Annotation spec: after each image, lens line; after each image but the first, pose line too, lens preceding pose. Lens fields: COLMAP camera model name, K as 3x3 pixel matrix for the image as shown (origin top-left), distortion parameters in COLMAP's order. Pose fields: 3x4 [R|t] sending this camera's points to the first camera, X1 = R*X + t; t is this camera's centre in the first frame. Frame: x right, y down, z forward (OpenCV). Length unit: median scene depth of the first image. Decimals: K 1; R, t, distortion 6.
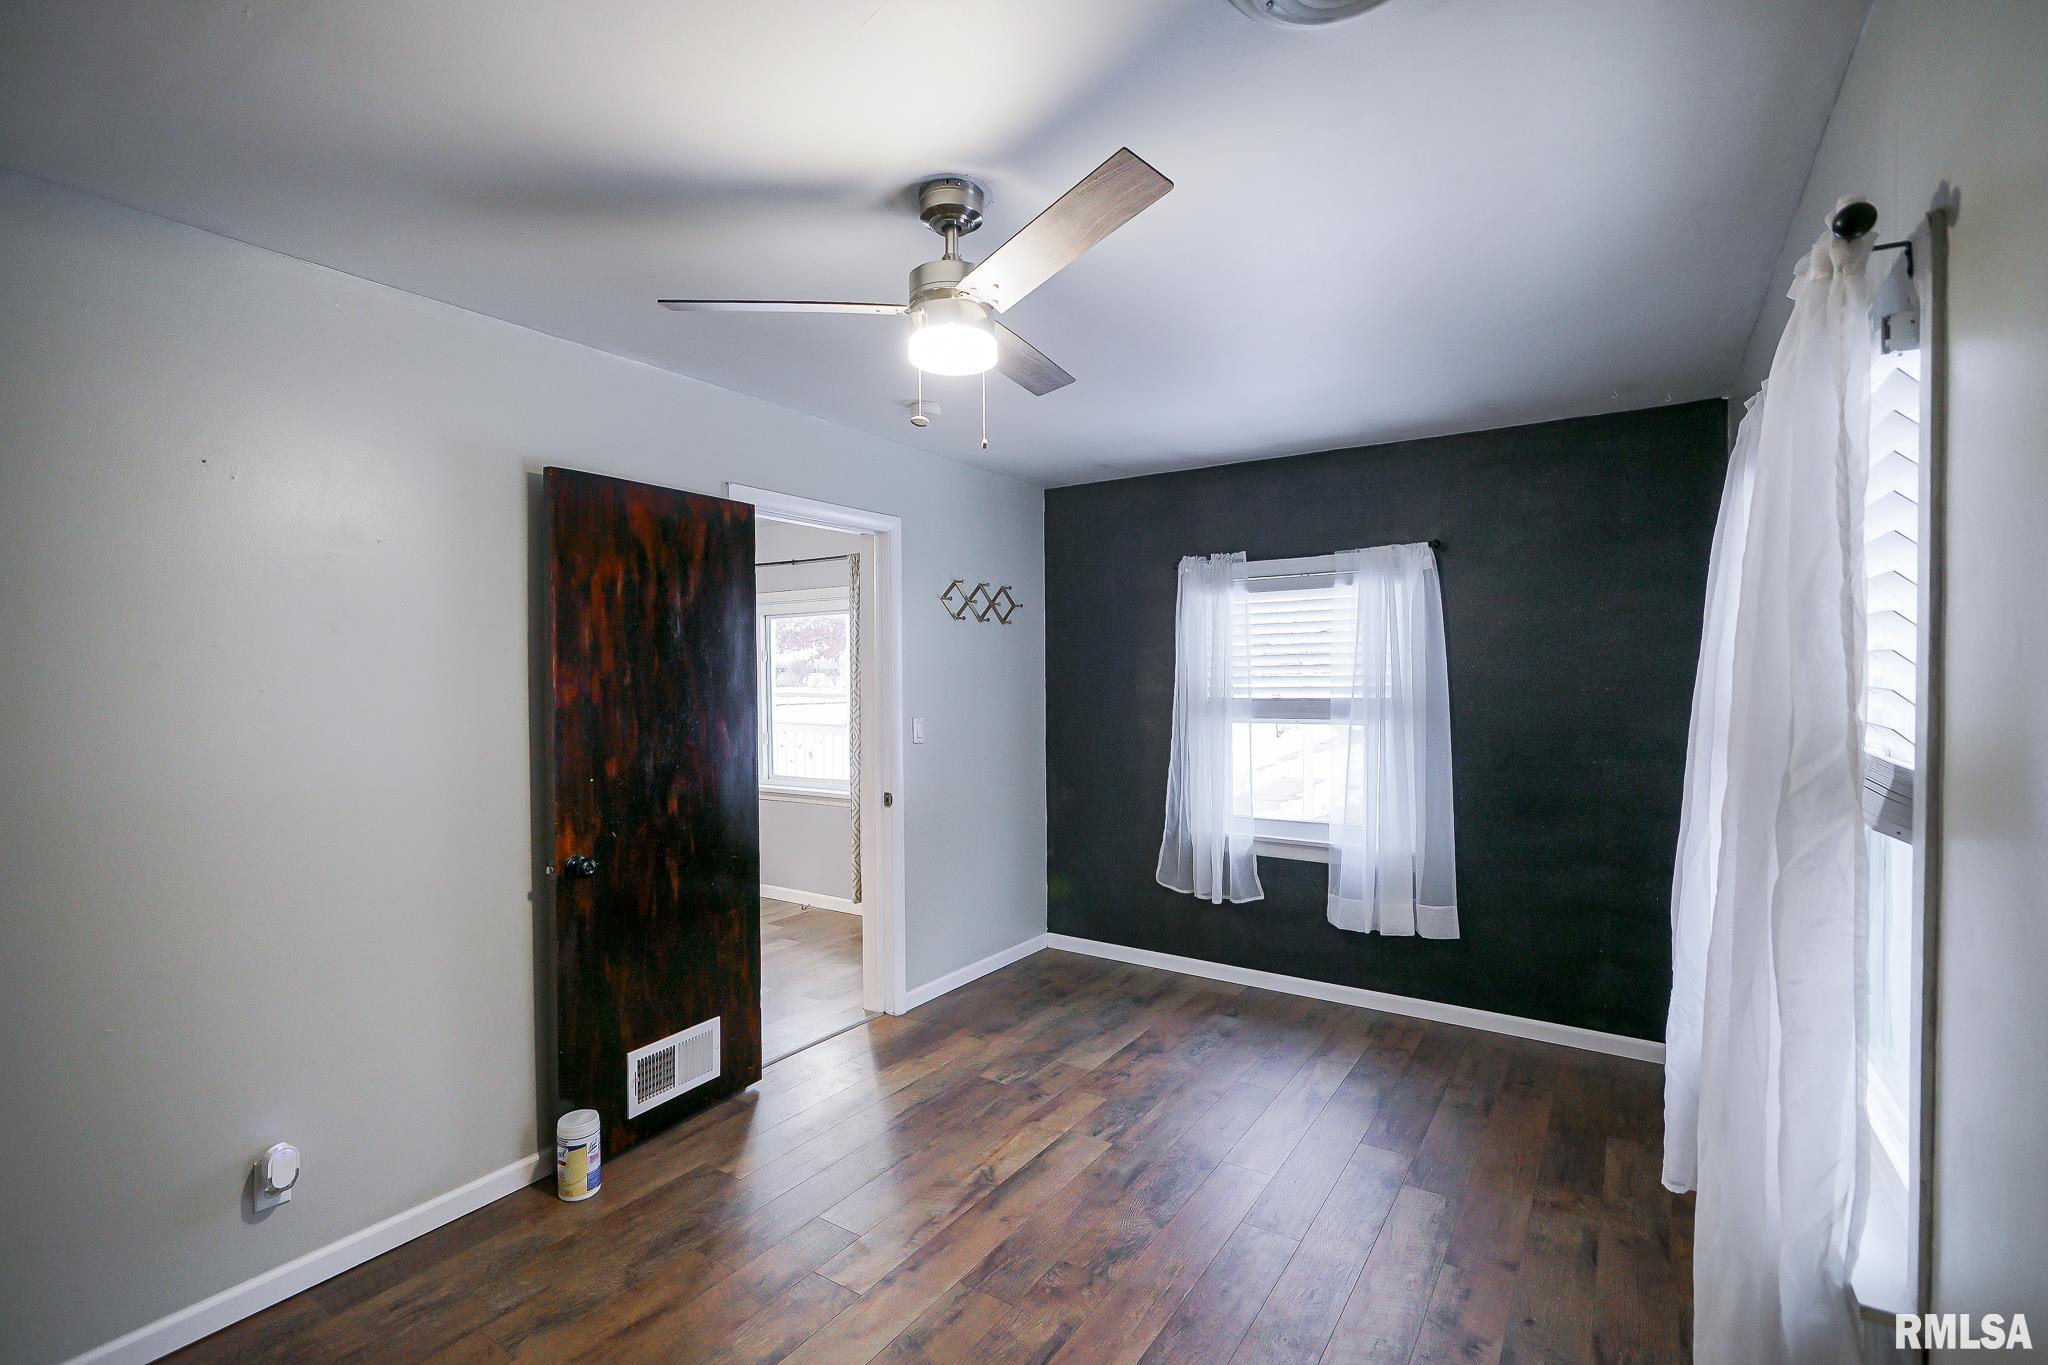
lens RADIAL K [[936.8, 0, 1028.6], [0, 936.8, 681.3], [0, 0, 1]] dist [-0.000764, -0.000086]
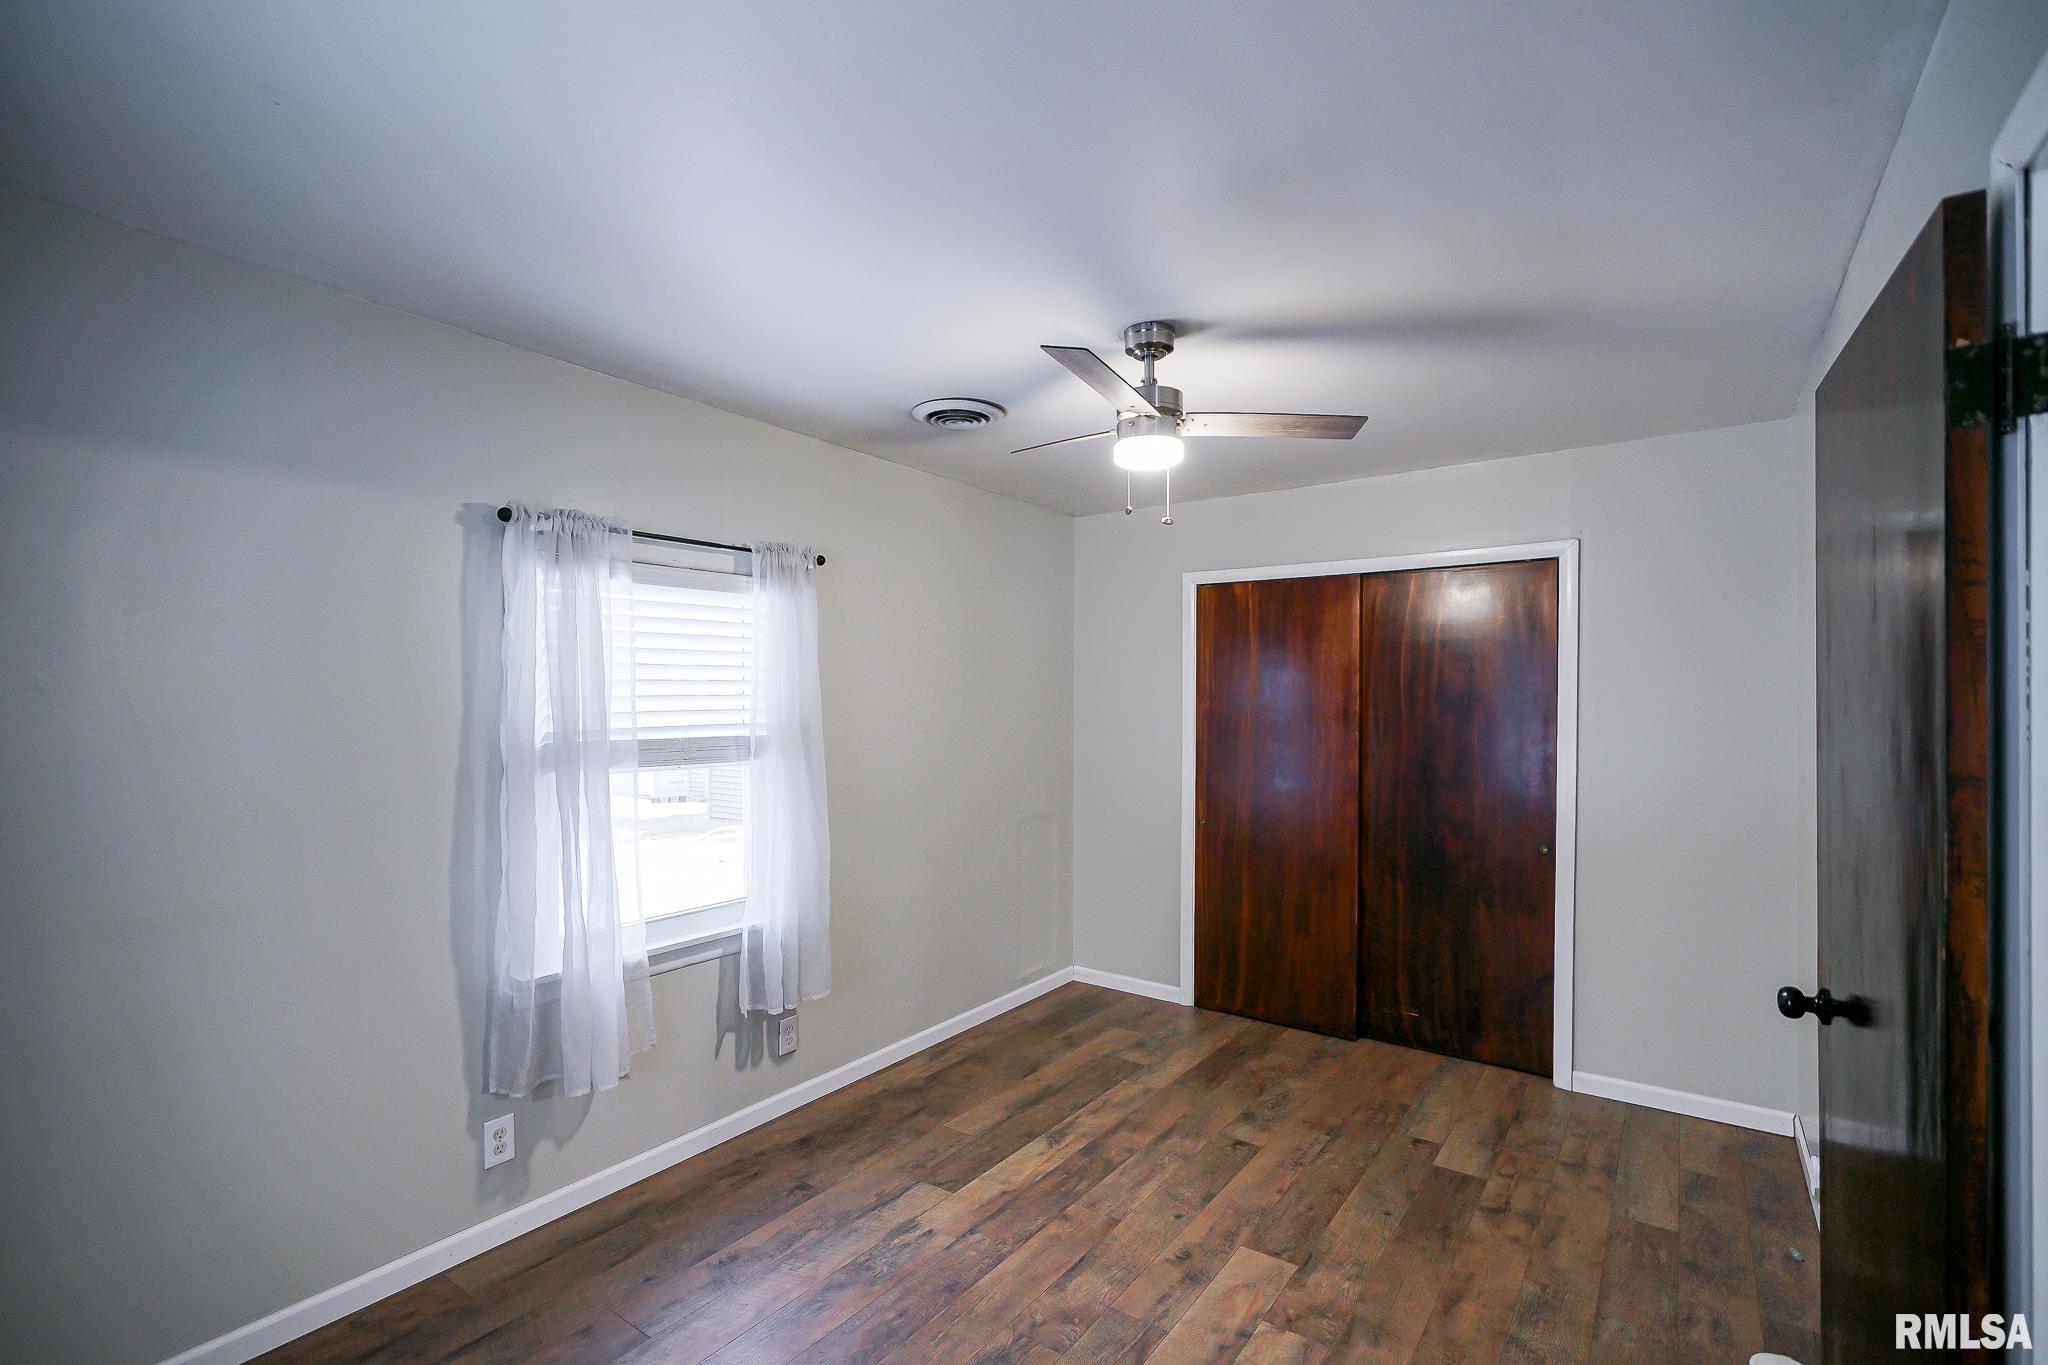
lens RADIAL K [[936.8, 0, 1009.1], [0, 936.8, 698.1], [0, 0, 1]] dist [-0.000764, -0.000086]
pose [[-0.998554, 0.002740, 0.053690, 0.038297], [0.003075, 0.999976, 0.006160, -0.021882], [-0.053672, 0.006316, -0.998539, 2.066895]]
